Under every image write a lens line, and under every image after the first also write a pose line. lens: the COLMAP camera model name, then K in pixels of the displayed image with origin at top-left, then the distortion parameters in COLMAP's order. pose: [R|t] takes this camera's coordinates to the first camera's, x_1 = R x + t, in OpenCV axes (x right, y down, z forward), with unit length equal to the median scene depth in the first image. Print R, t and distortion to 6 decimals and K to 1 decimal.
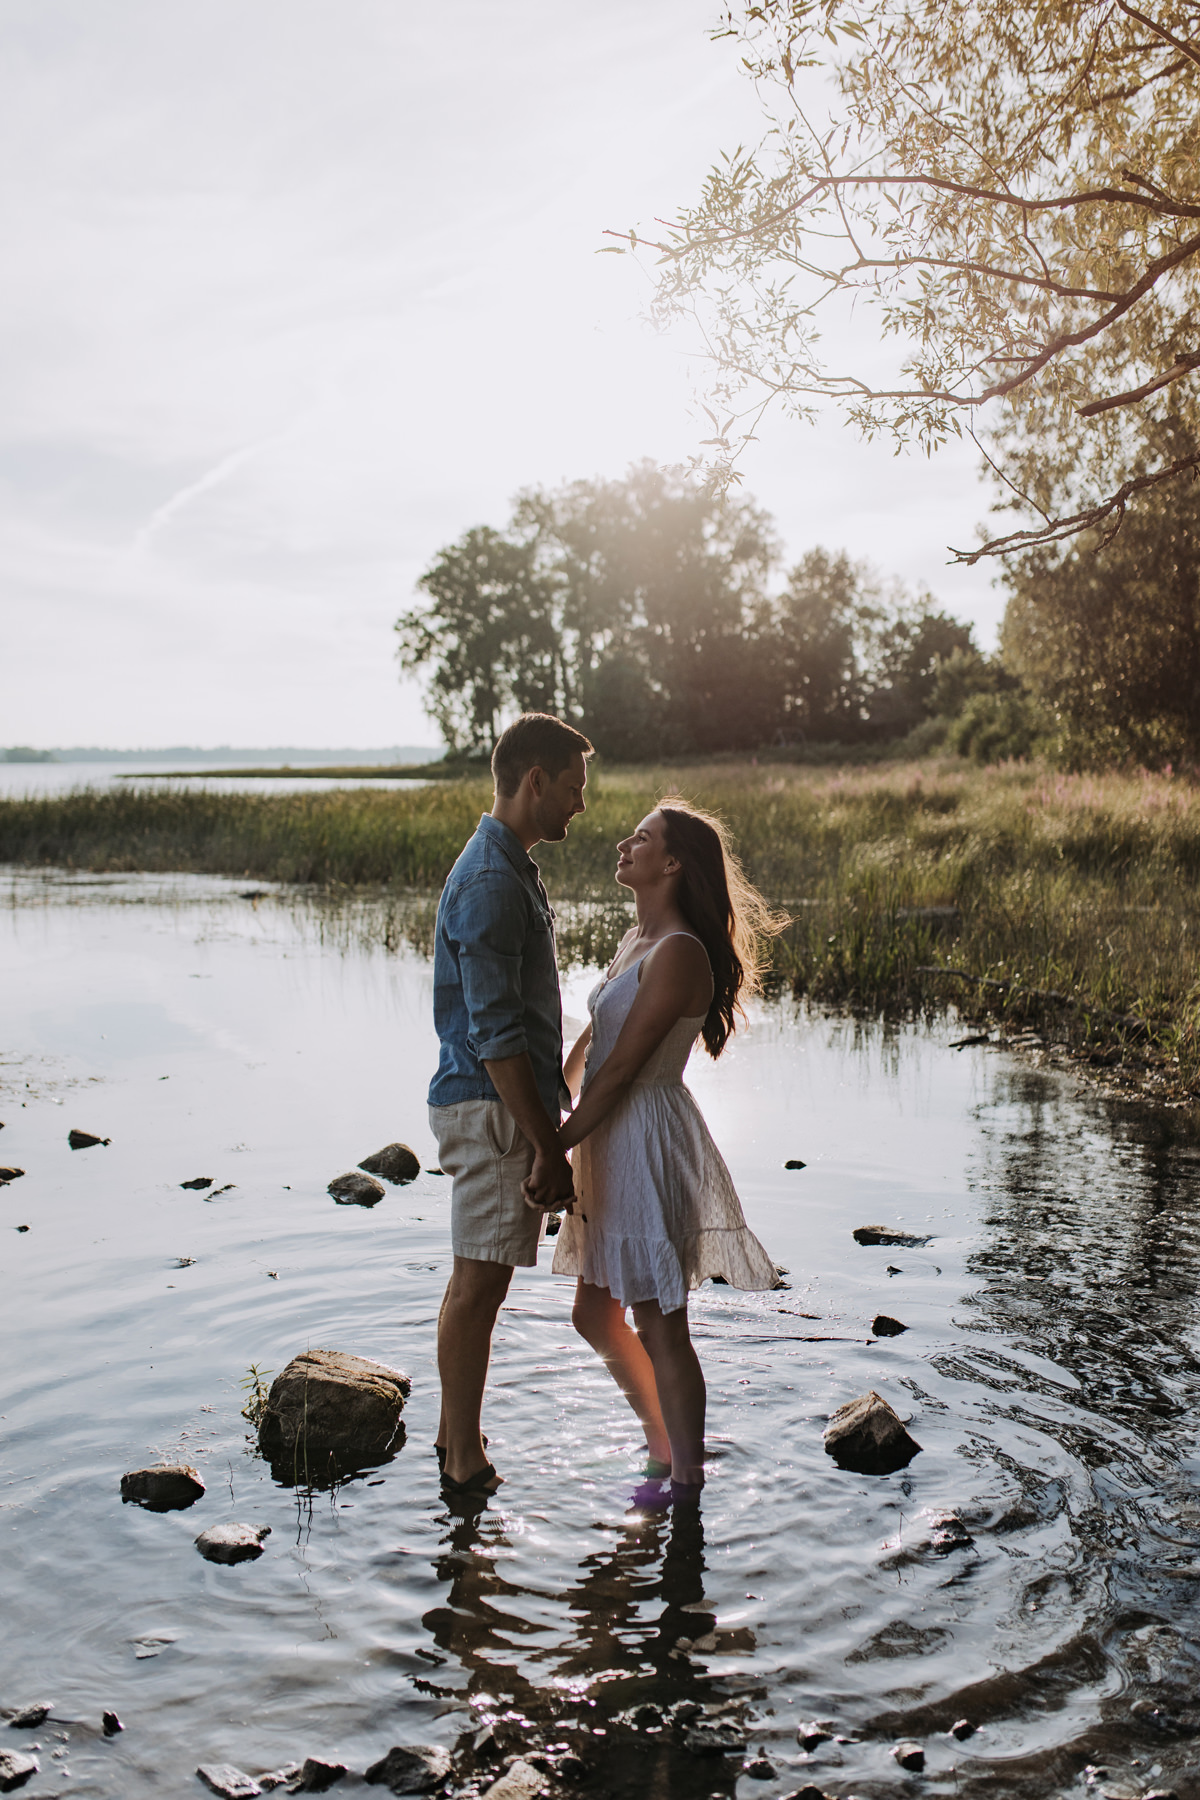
lens RADIAL K [[1661.3, 0, 600.0], [0, 1661.3, 900.0], [0, 0, 1]] dist [0.006350, -0.004495]
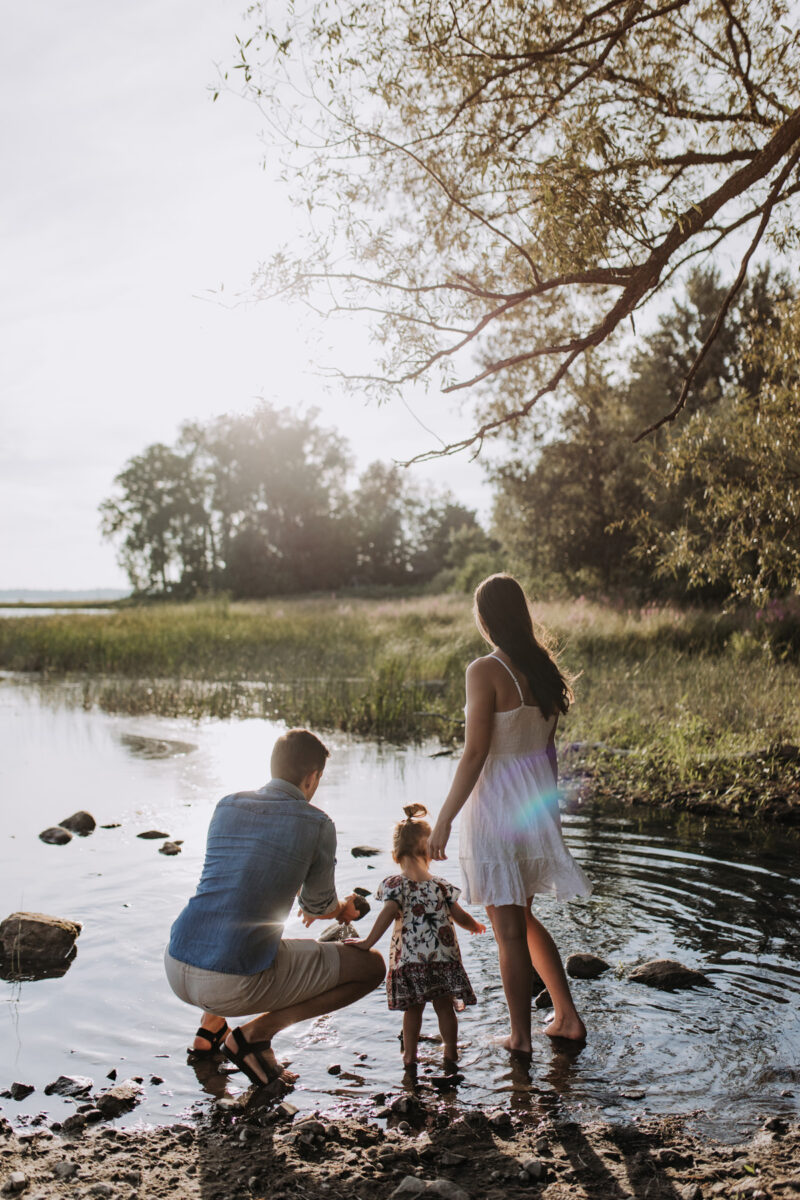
lens RADIAL K [[1168.3, 0, 400.0], [0, 1168.3, 600.0], [0, 0, 1]] dist [0.000167, 0.003346]
pose [[0.992199, -0.000419, 0.124660, 0.016063], [0.011589, 0.995974, -0.088893, 0.015441], [-0.124121, 0.089645, 0.988209, -0.071241]]
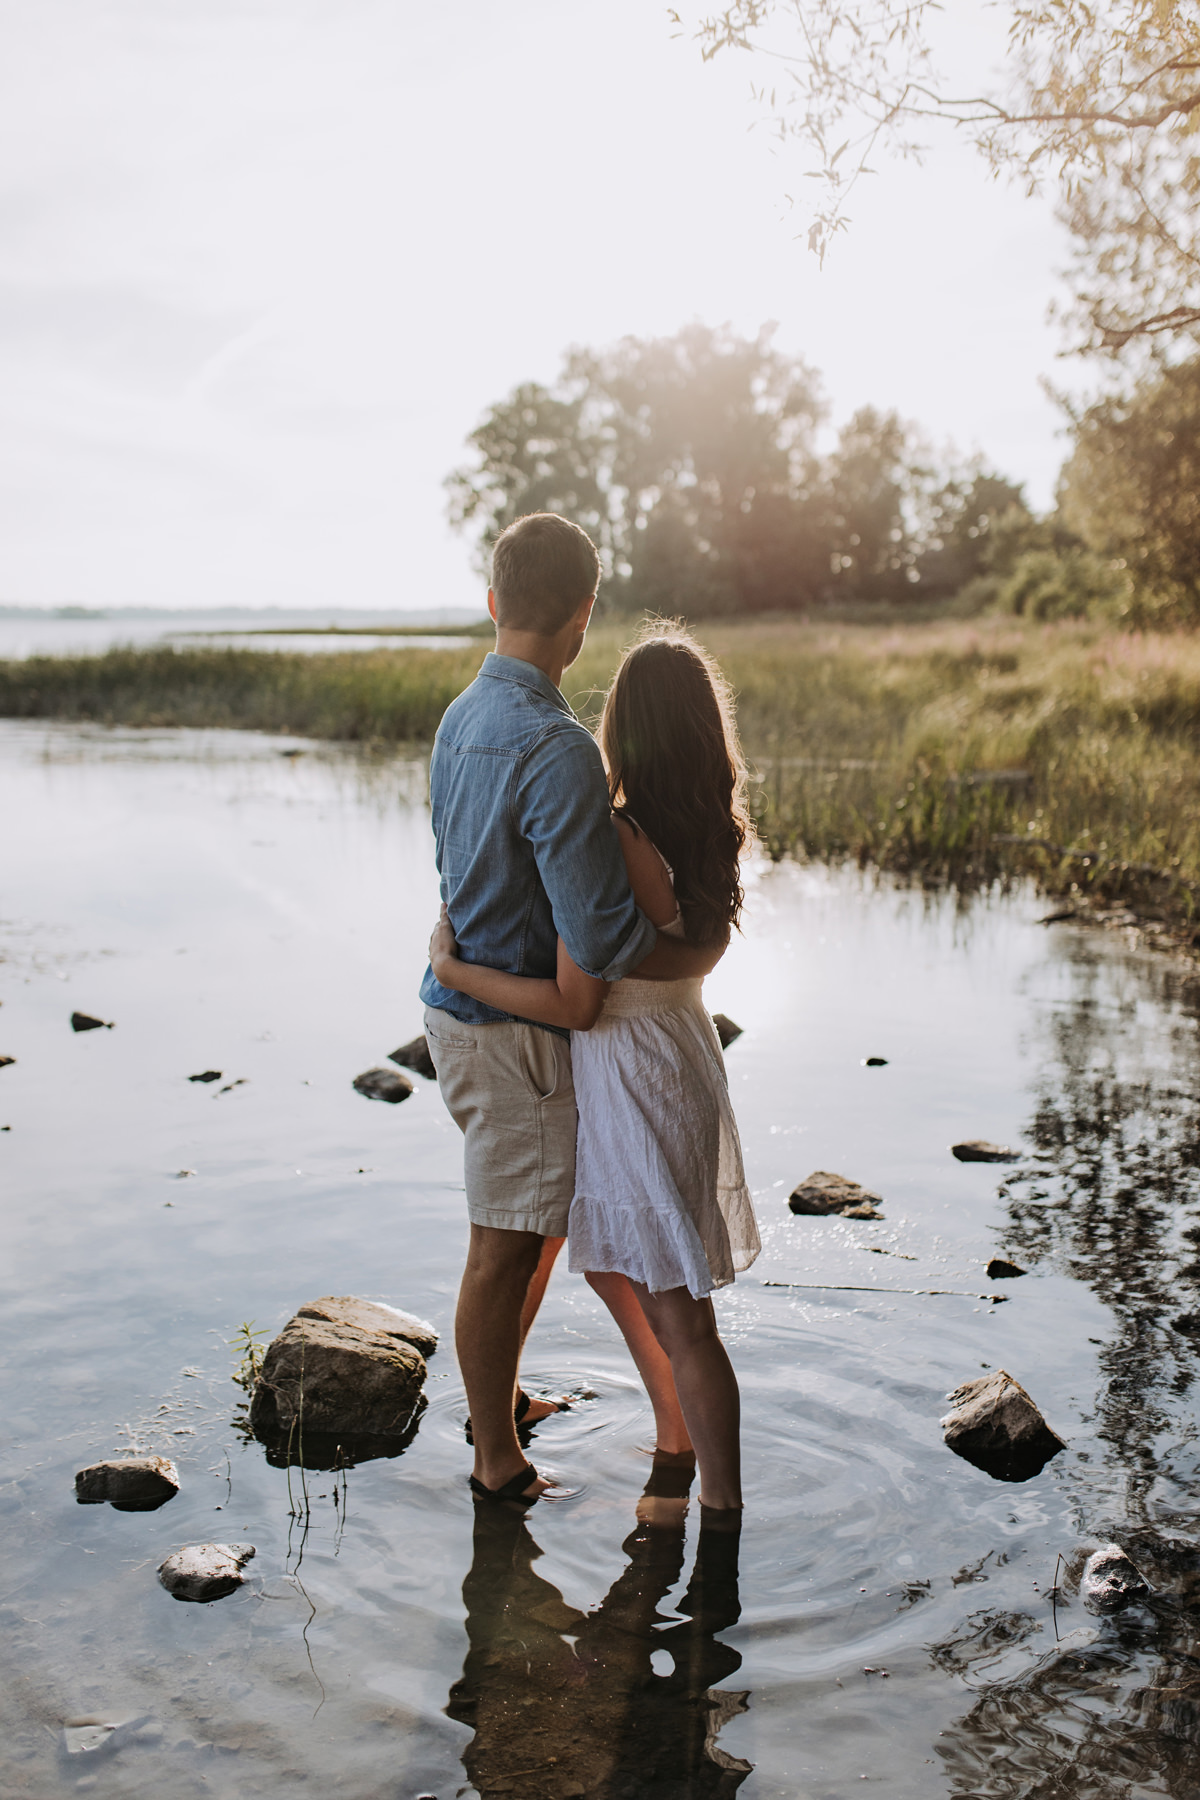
lens RADIAL K [[1553.1, 0, 602.6], [0, 1553.1, 865.7], [0, 0, 1]] dist [0.003989, -0.001555]
pose [[0.999695, 0.008199, -0.023295, -0.003660], [-0.006603, 0.997676, 0.067816, -0.000146], [0.023797, -0.067641, 0.997426, 0.060339]]
